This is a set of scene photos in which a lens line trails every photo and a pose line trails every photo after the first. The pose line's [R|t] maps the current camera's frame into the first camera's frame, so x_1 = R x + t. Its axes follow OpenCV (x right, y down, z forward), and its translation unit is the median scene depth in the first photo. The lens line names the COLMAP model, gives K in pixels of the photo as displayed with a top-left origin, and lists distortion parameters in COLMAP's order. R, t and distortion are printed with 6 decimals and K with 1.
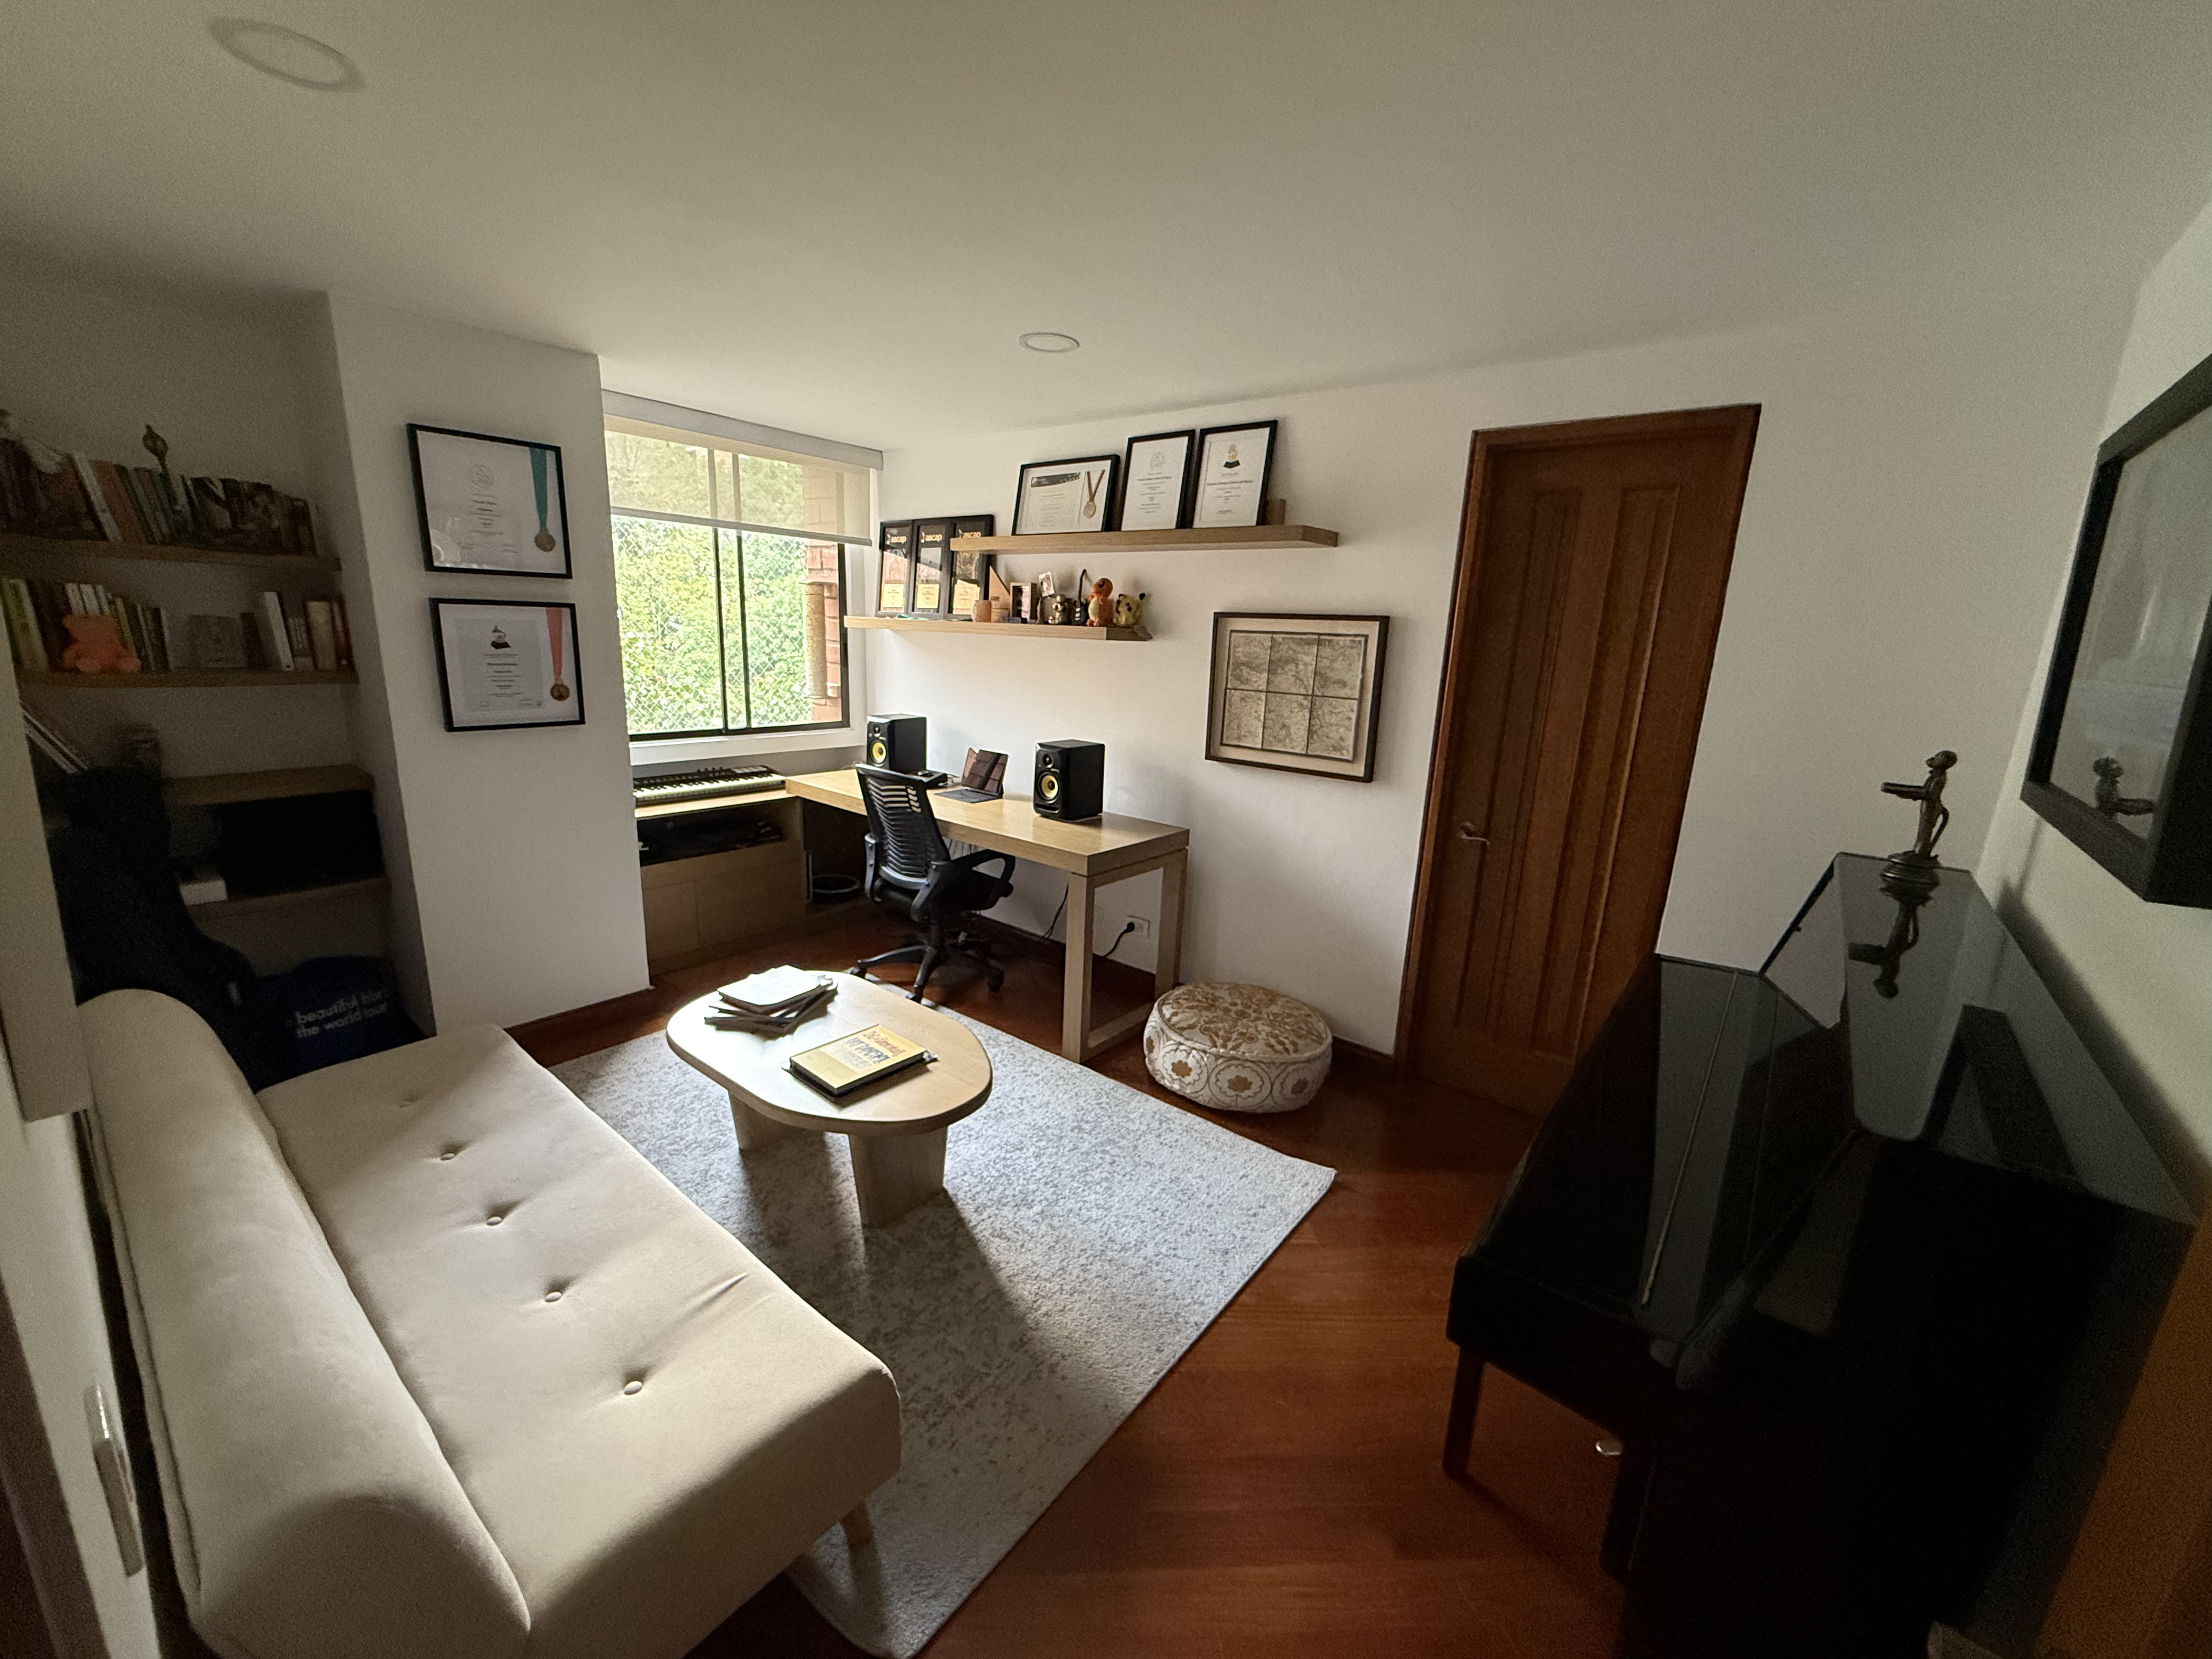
lens RADIAL K [[882.4, 0, 1105.8], [0, 882.4, 826.5], [0, 0, 1]] dist [0.000508, -0.000384]
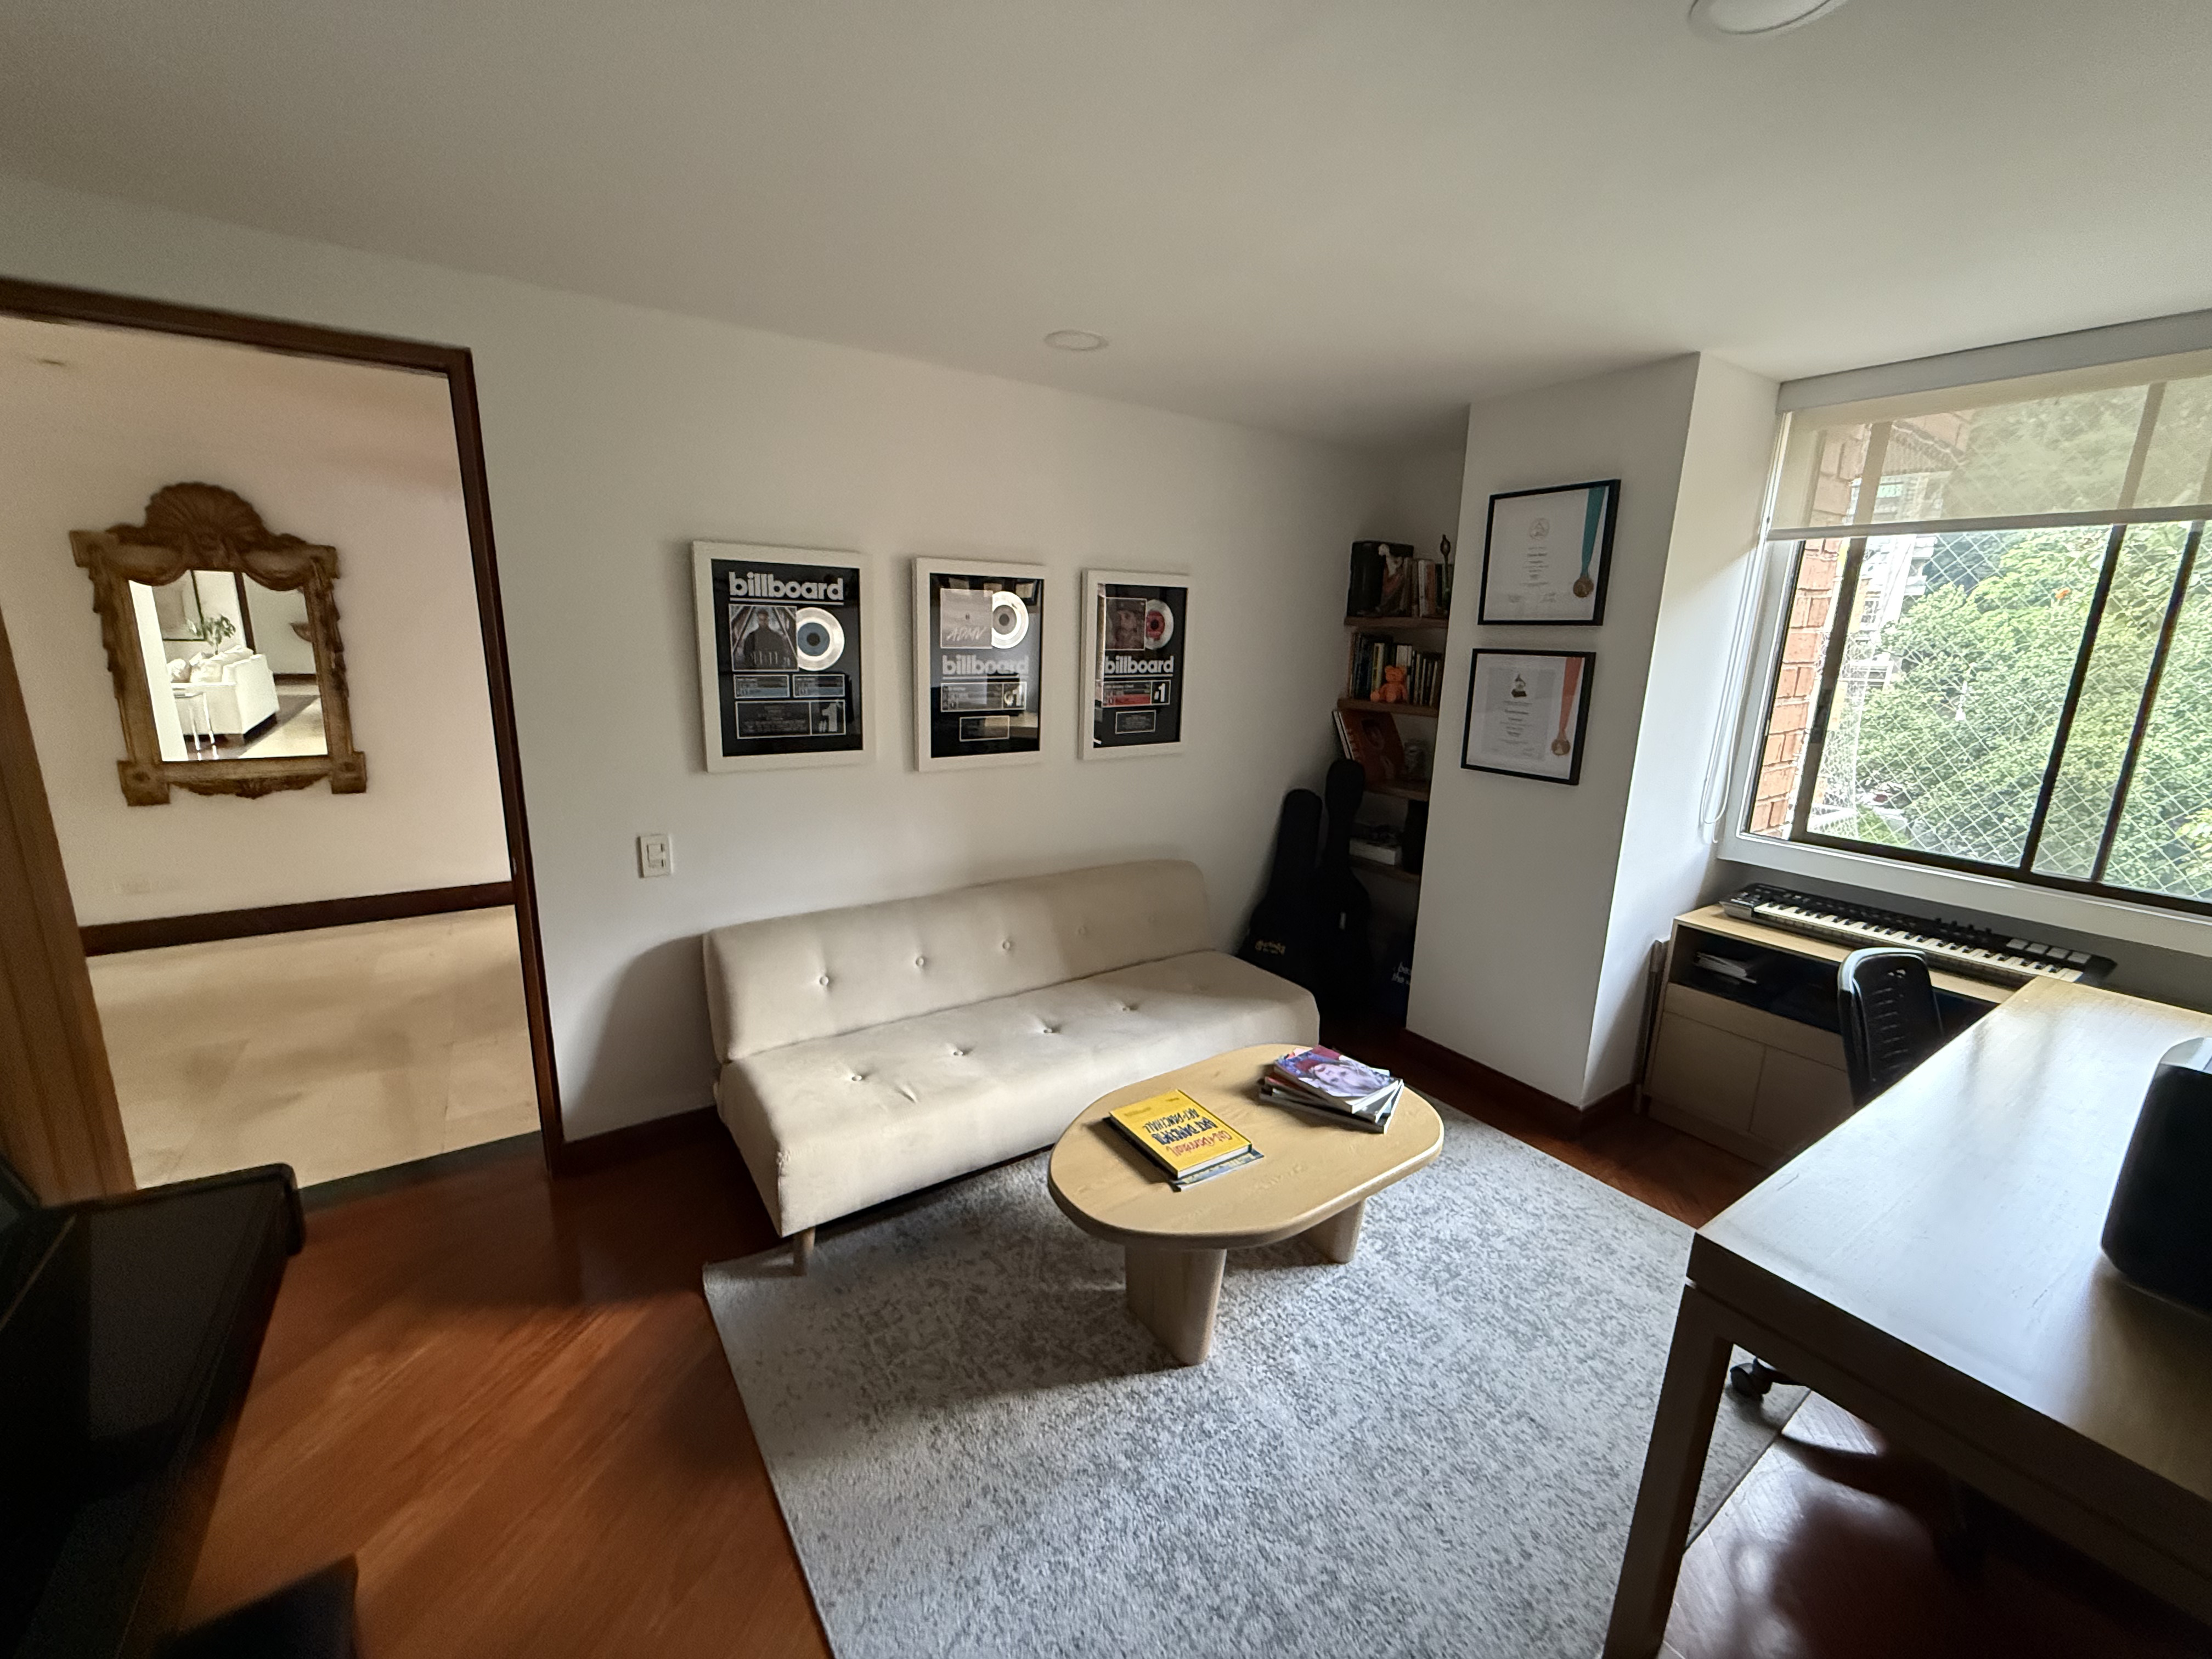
lens RADIAL K [[882.4, 0, 1105.4], [0, 882.4, 827.8], [0, 0, 1]] dist [0.000508, -0.000384]
pose [[-0.289598, 0.162498, -0.943253, 0.437502], [-0.252205, 0.937701, 0.238974, -0.183122], [0.923323, 0.307100, -0.230574, 0.840836]]
